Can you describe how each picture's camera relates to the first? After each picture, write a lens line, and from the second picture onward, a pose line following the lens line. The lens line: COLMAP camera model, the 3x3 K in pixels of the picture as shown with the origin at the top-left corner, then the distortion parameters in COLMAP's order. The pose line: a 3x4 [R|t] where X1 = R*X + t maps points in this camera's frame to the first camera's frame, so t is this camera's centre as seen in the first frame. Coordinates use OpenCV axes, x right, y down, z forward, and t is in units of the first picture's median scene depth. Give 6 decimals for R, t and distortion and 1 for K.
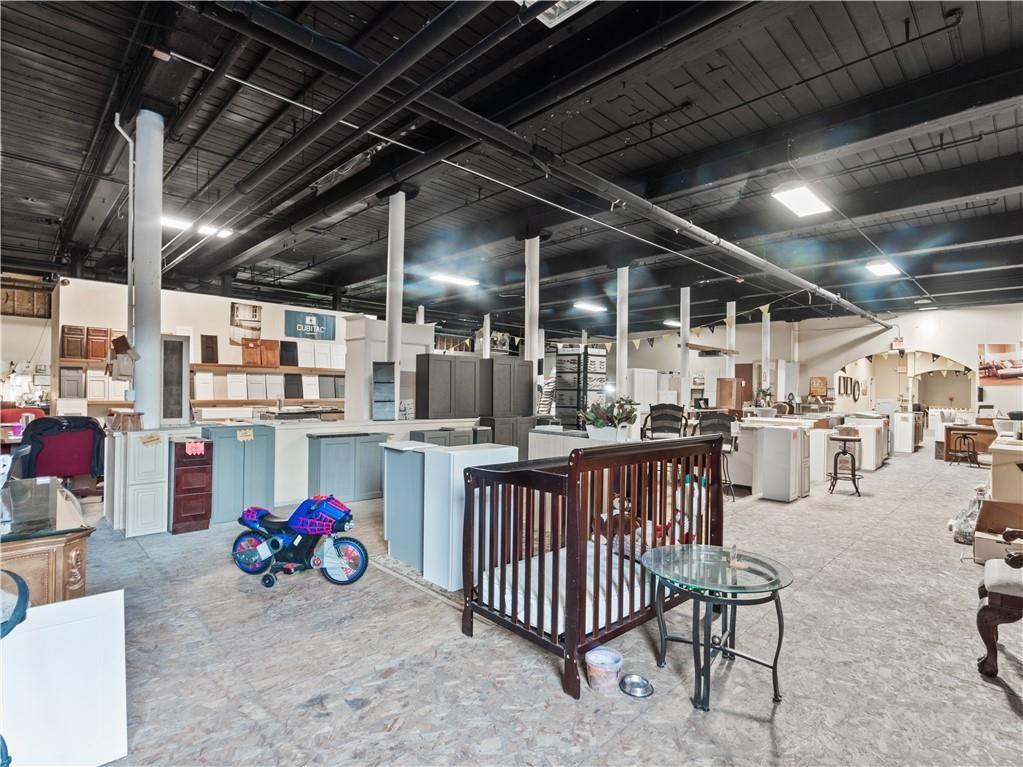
lens RADIAL K [[514.4, 0, 512.5], [0, 514.4, 389.7], [0, 0, 1]] dist [-0.012307, 0.000936]
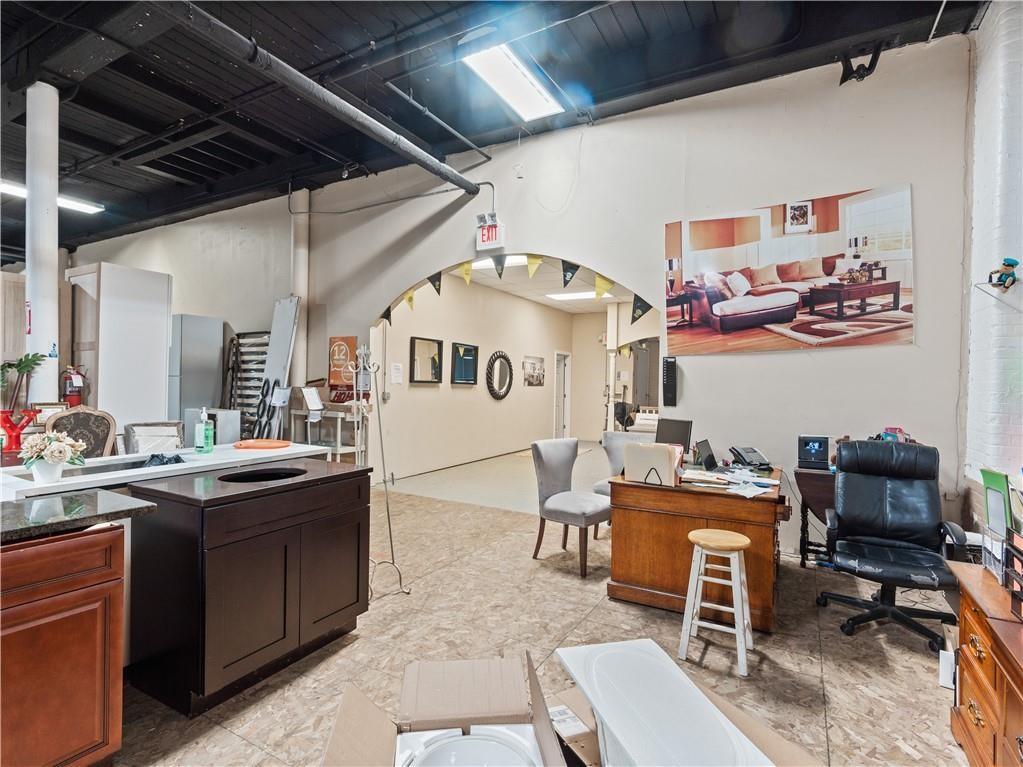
lens RADIAL K [[514.4, 0, 512.5], [0, 514.4, 389.7], [0, 0, 1]] dist [-0.012307, 0.000936]
pose [[0.958938, -0.000201, 0.283614, 0.685423], [-0.005502, 0.999798, 0.019312, 0.007486], [-0.283561, -0.020080, 0.958744, 0.673445]]
